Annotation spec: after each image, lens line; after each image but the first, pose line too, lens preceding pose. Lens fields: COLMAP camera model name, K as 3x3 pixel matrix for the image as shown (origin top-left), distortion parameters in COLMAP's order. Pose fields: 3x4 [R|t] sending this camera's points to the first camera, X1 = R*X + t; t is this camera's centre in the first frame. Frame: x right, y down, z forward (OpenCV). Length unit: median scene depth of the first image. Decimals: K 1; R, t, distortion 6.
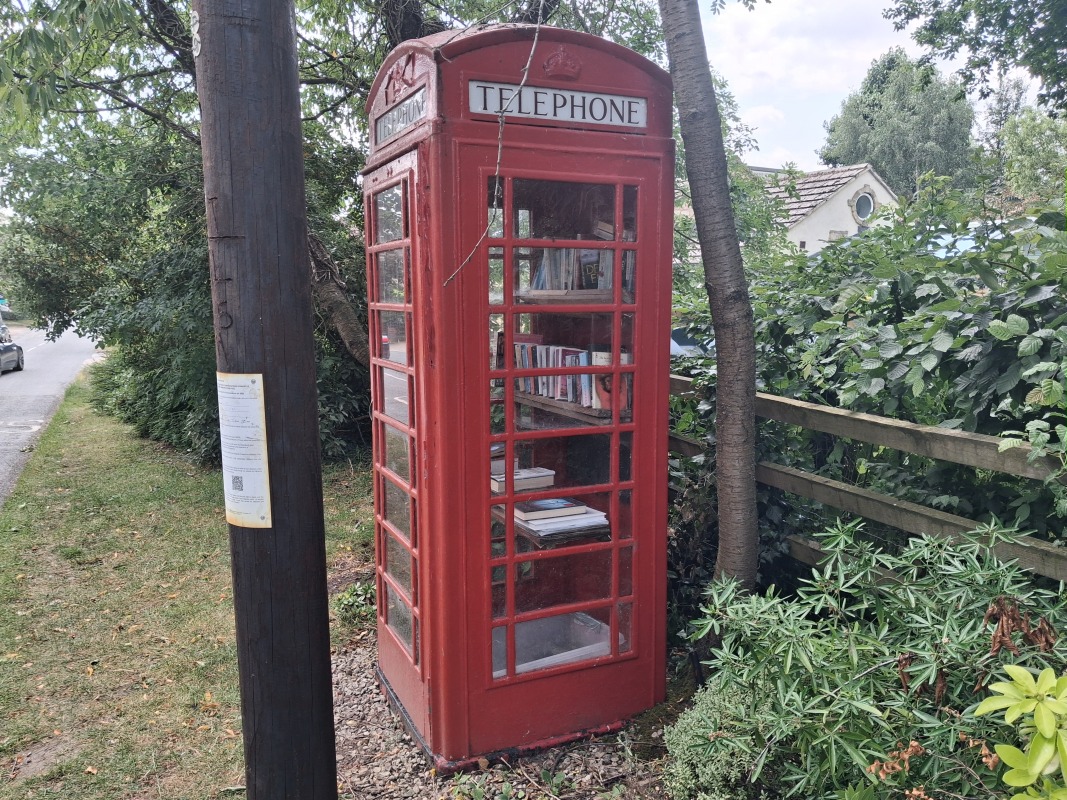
lens RADIAL K [[843.5, 0, 541.9], [0, 843.5, 406.6], [0, 0, 1]] dist [-0.048966, 0.044075]
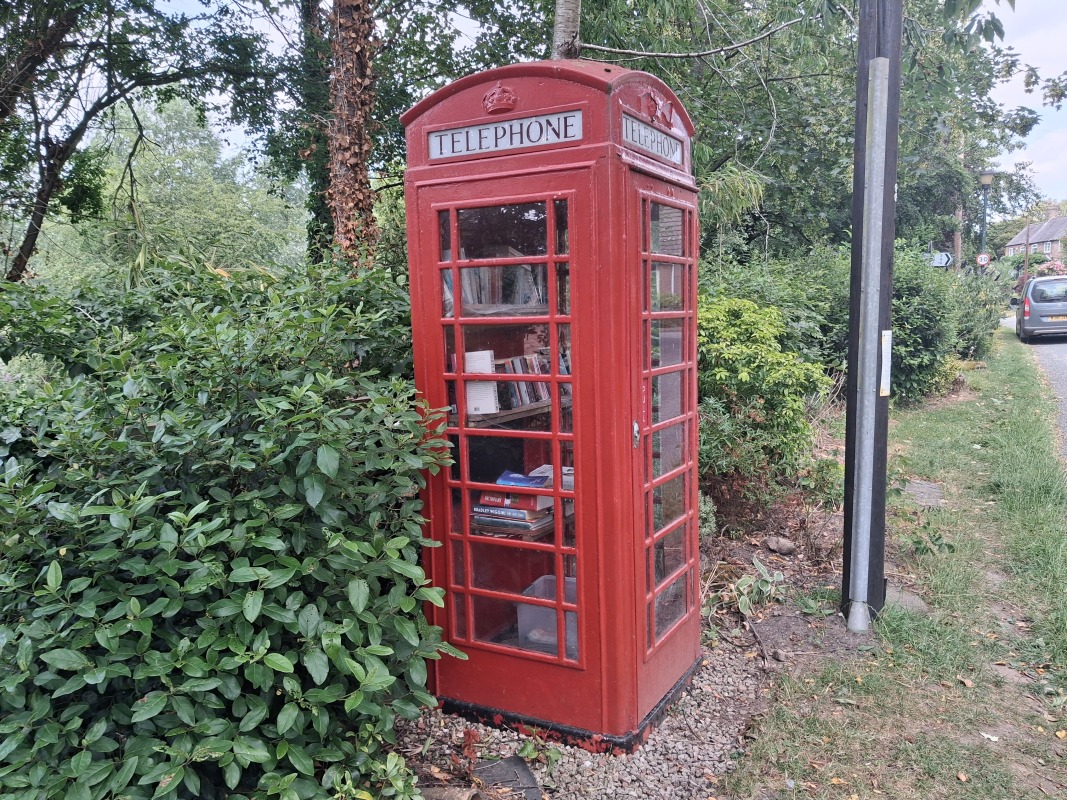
lens RADIAL K [[843.5, 0, 538.1], [0, 843.5, 398.9], [0, 0, 1]] dist [-0.048966, 0.044075]
pose [[0.599213, 0.070617, -0.797469, 0.913916], [-0.093524, 0.995457, 0.017876, -0.038186], [0.795108, 0.063871, 0.603095, 0.378174]]
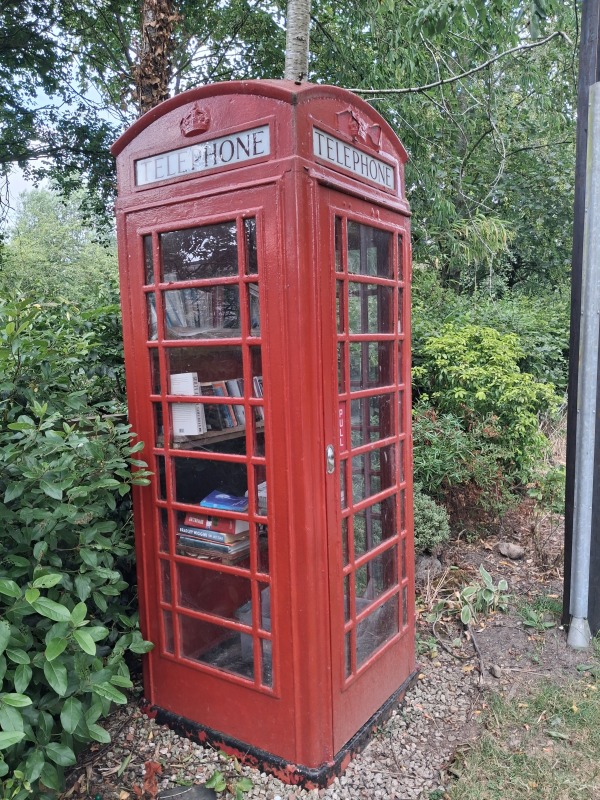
lens RADIAL K [[632.4, 0, 294.7], [0, 632.4, 403.8], [0, 0, 1]] dist [-0.048966, 0.044075]
pose [[0.523044, 0.068267, -0.849567, 0.773930], [-0.095832, 0.995177, 0.020967, -0.066049], [0.846901, 0.070449, 0.527064, 0.667104]]
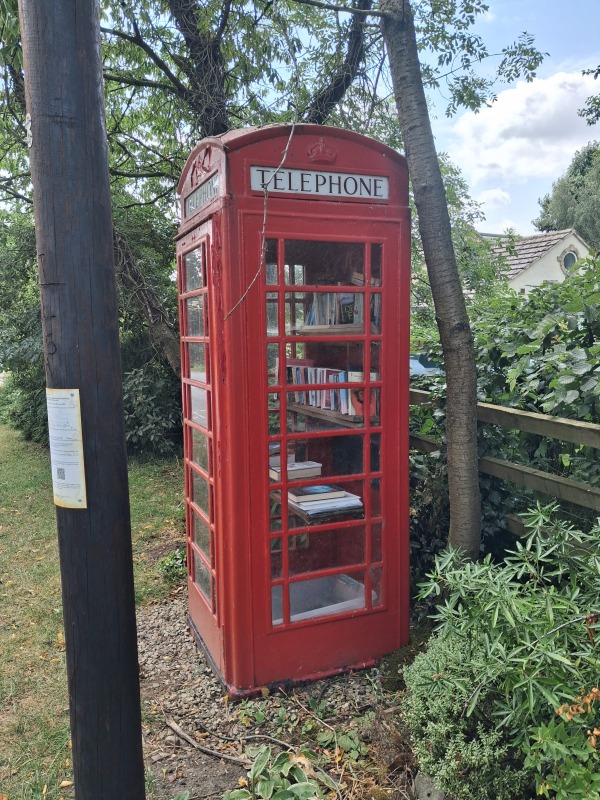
lens RADIAL K [[632.4, 0, 291.8], [0, 632.4, 396.7], [0, 0, 1]] dist [-0.048966, 0.044075]
pose [[0.998484, -0.007476, -0.054537, 0.025901], [0.005817, 0.999517, -0.030523, 0.002546], [0.054739, 0.030159, 0.998045, 0.027538]]
